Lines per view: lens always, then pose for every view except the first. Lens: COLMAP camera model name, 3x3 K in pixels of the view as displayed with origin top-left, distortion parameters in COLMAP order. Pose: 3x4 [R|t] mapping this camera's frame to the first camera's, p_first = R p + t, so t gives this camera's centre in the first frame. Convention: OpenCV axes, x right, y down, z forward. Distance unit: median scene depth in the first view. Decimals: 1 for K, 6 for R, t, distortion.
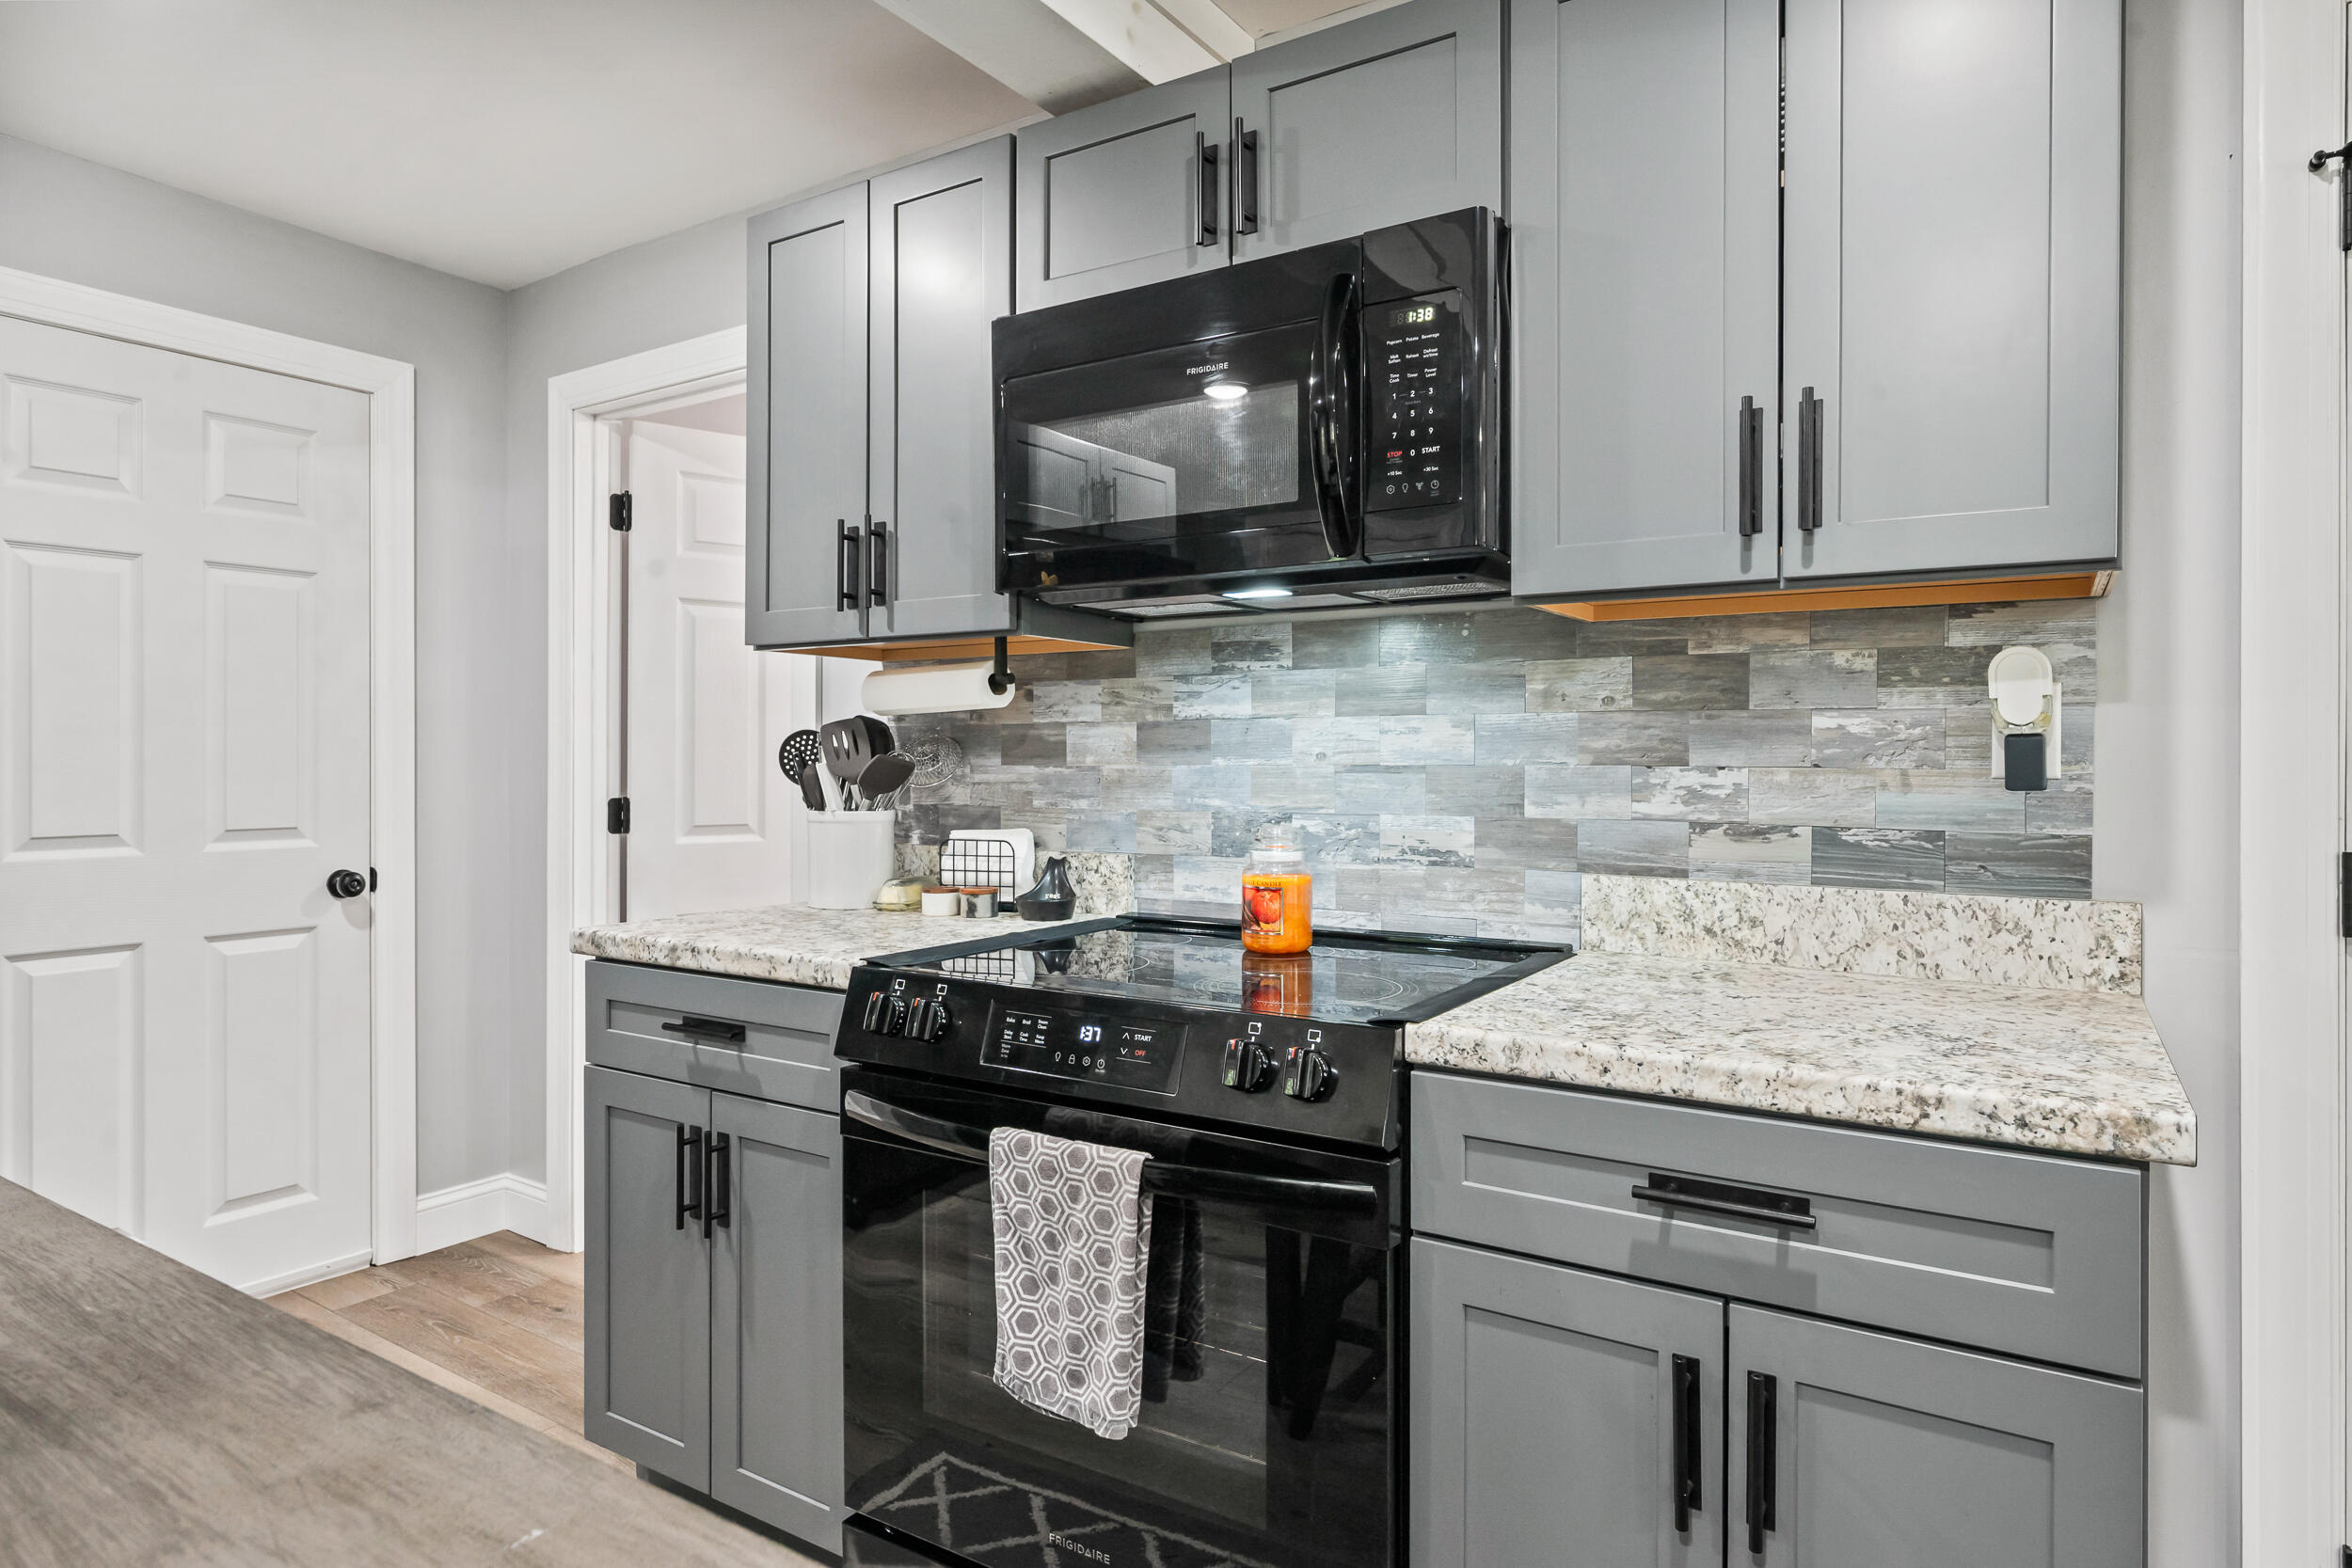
lens RADIAL K [[1337.2, 0, 1178.3], [0, 1337.2, 763.7], [0, 0, 1]] dist [-0.000048, -0.000945]
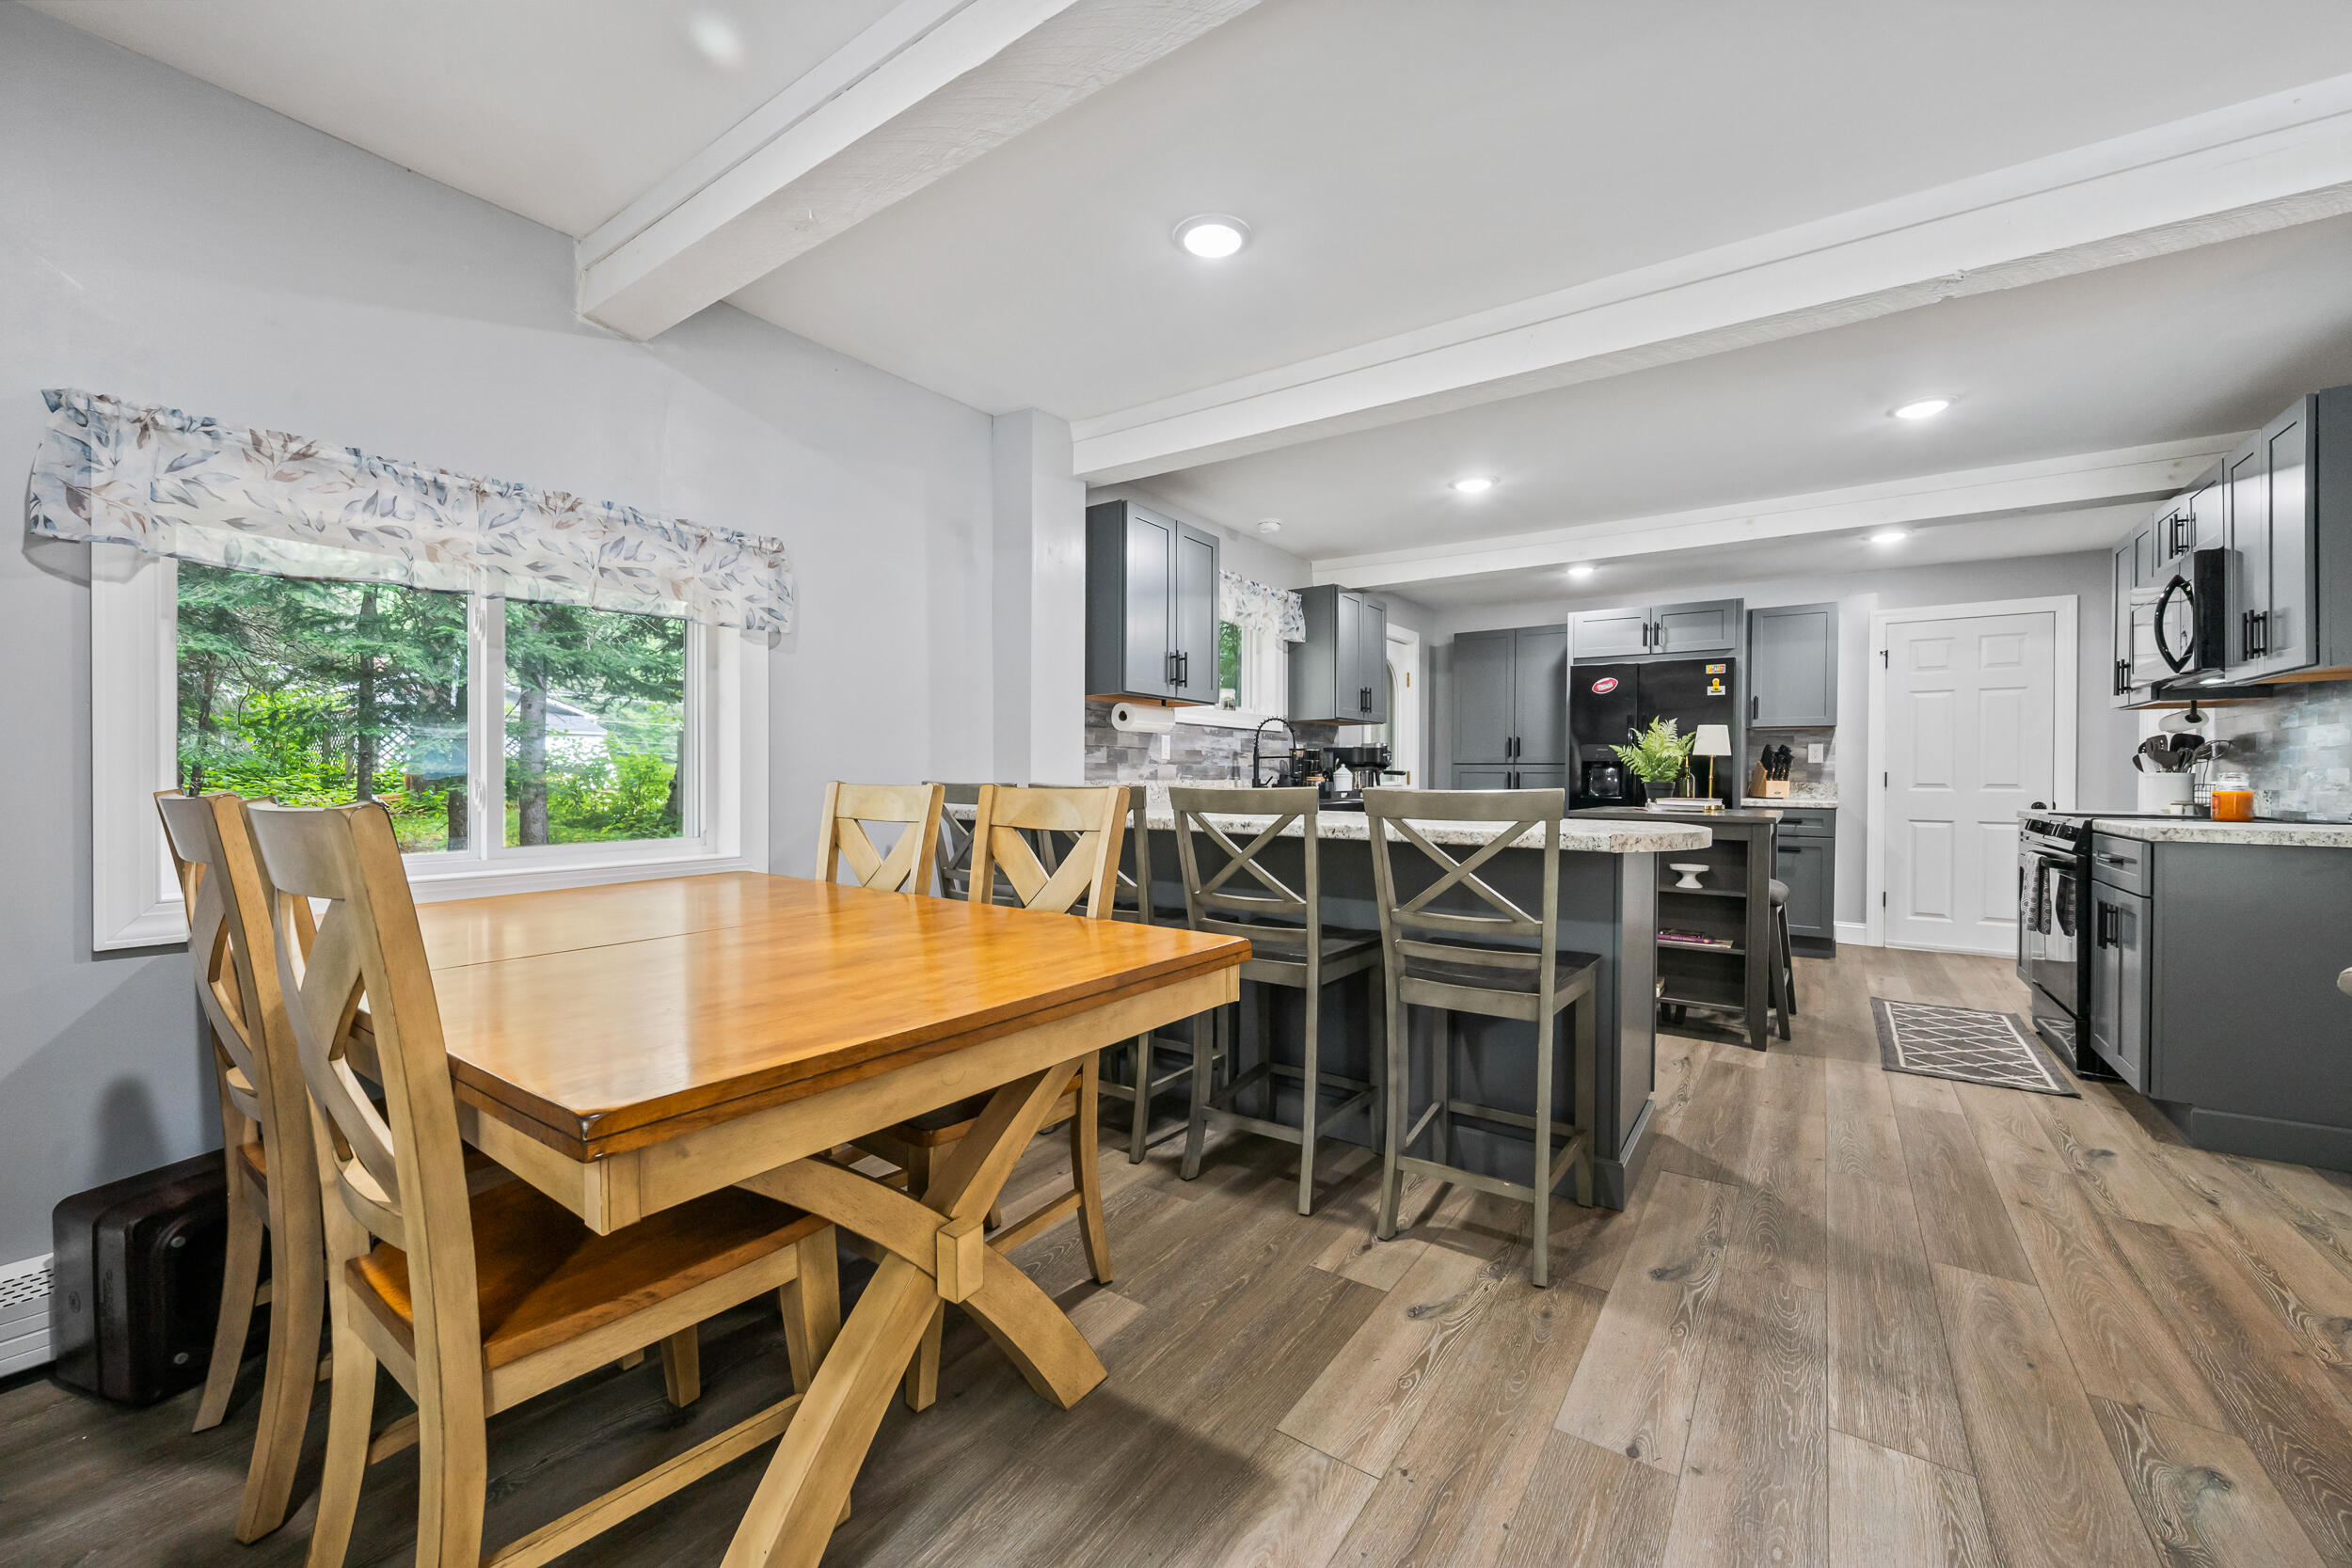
lens RADIAL K [[932.2, 0, 1180.8], [0, 932.2, 777.4], [0, 0, 1]] dist [0.000647, 0.000056]
pose [[-0.031275, -0.000319, -0.999511, 1.930819], [-0.008369, 0.999965, -0.000057, 0.075058], [0.999476, 0.008364, -0.031276, -0.932565]]
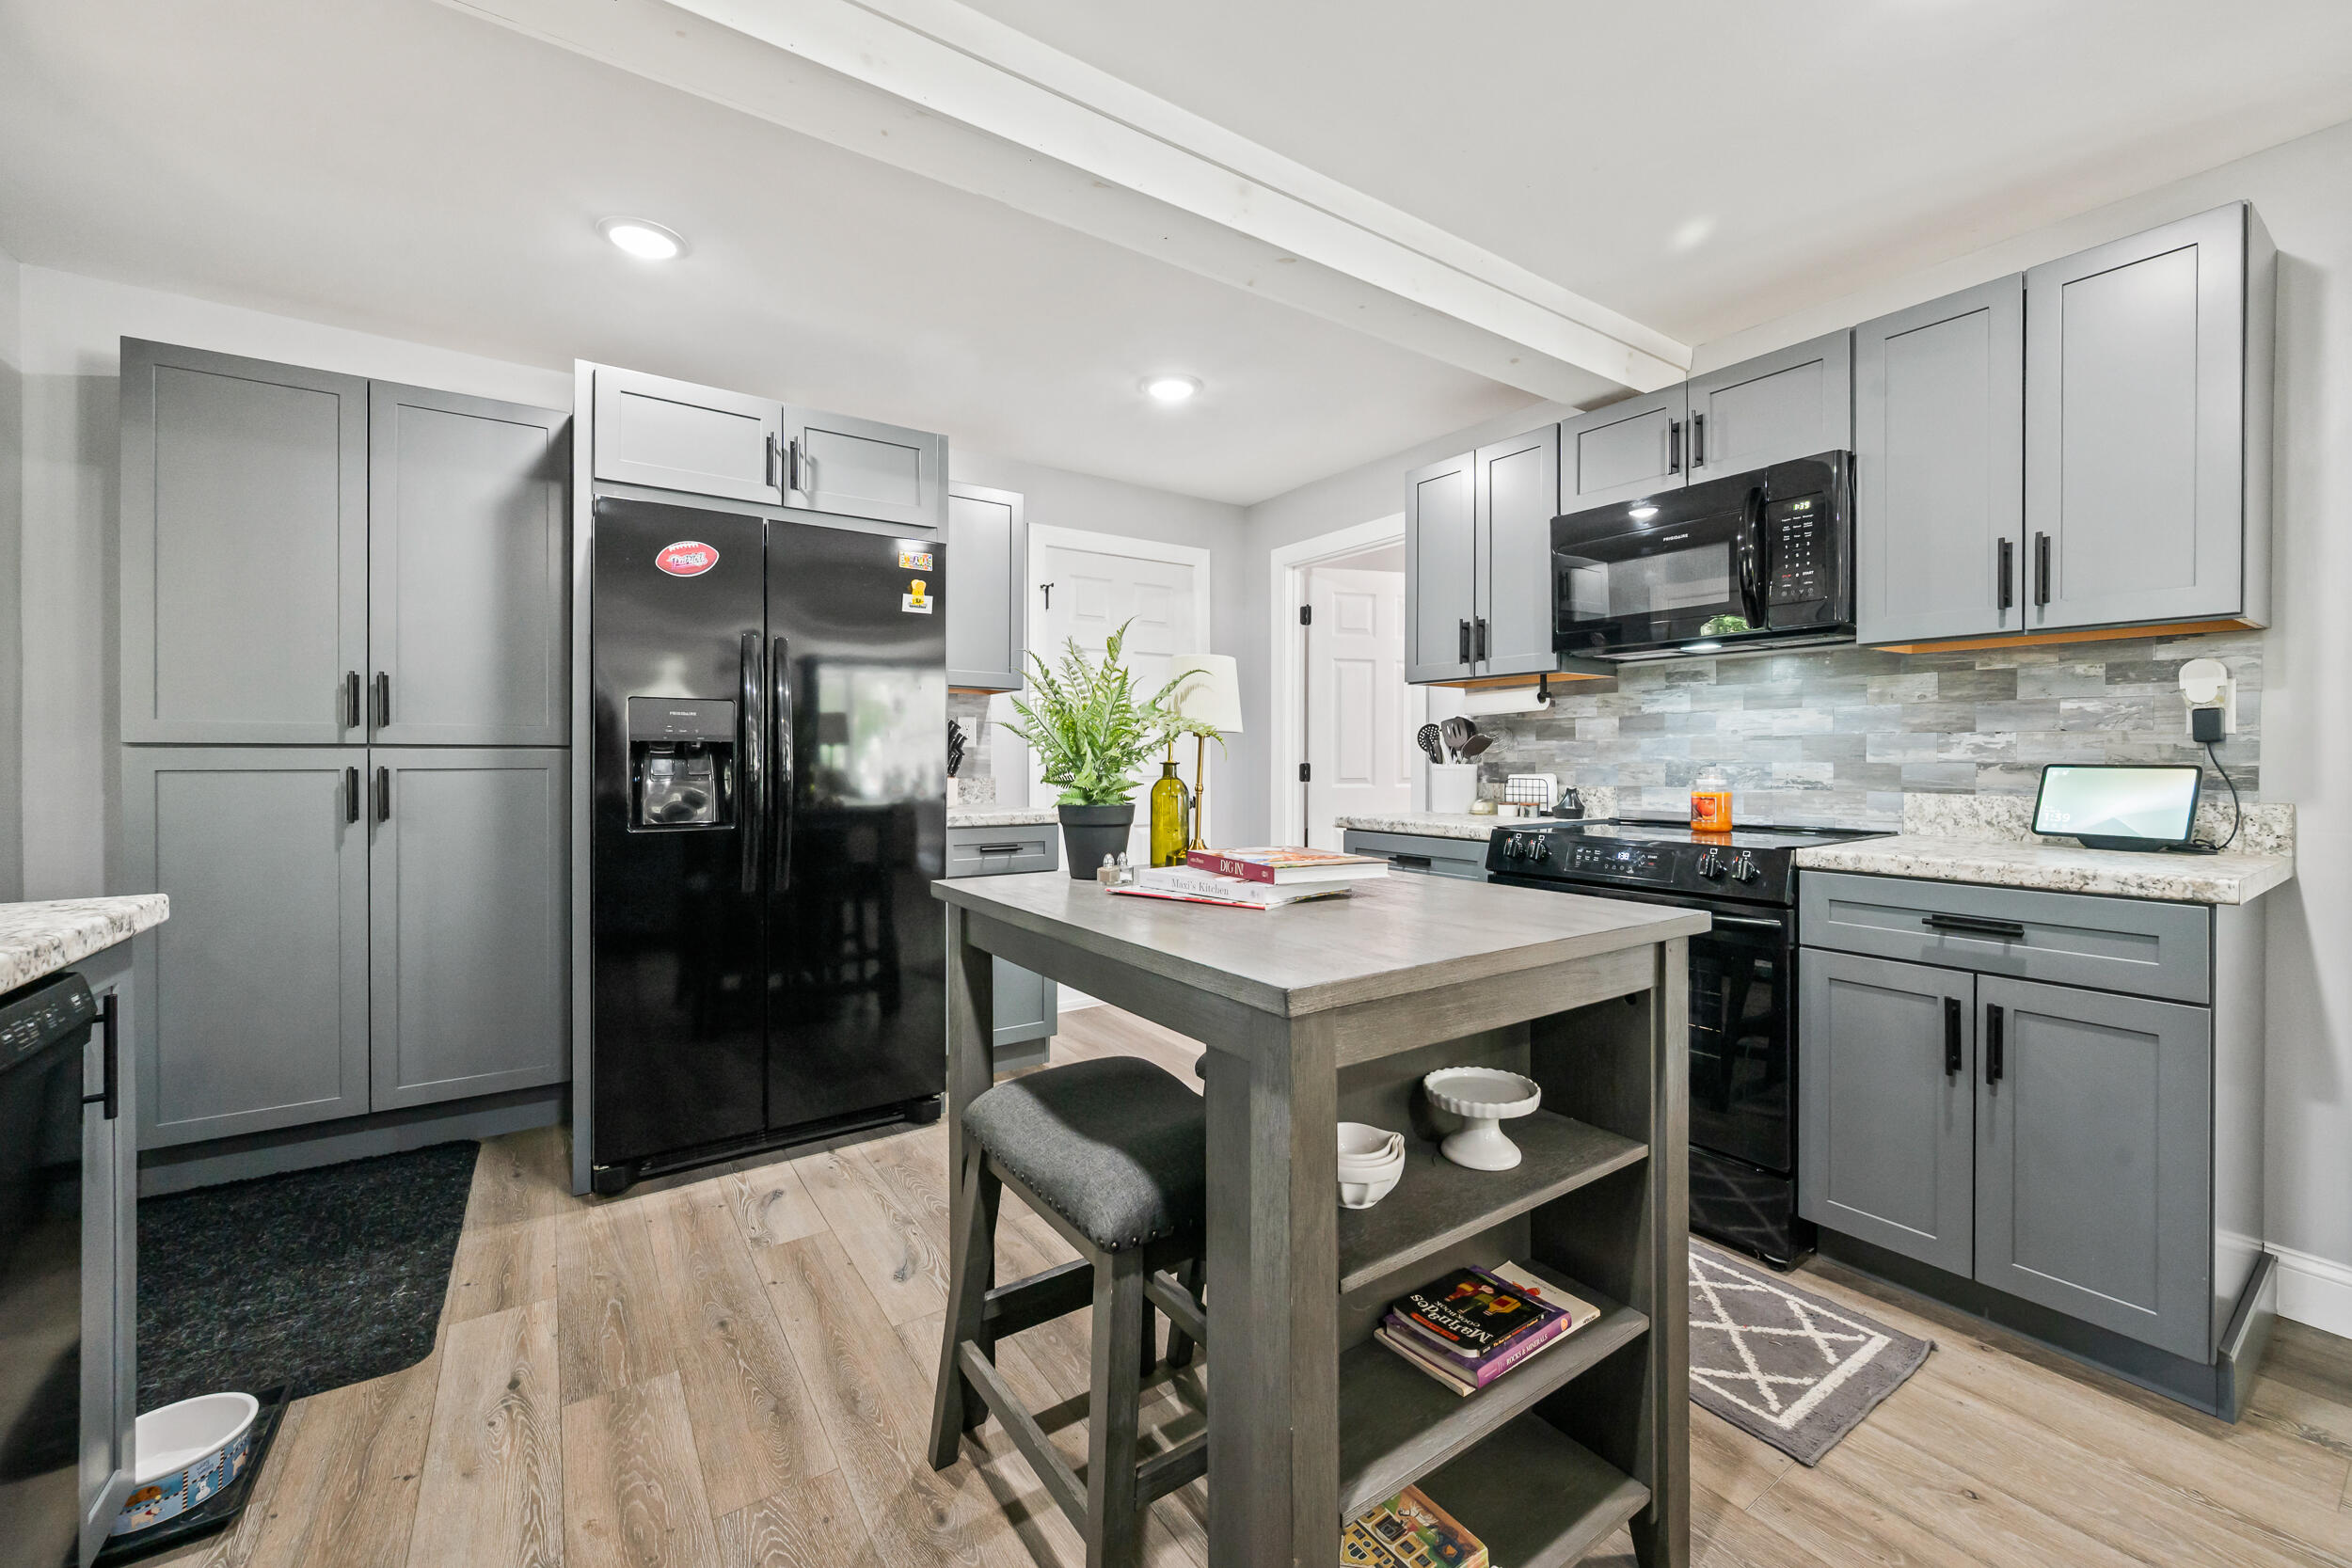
lens RADIAL K [[923.9, 0, 1183.1], [0, 923.9, 762.4], [0, 0, 1]] dist [0.000121, 0.000028]
pose [[0.924335, -0.000923, -0.381581, -0.124521], [0.002179, 0.999994, 0.002862, 0.035405], [0.381576, -0.003477, 0.924331, -0.534003]]
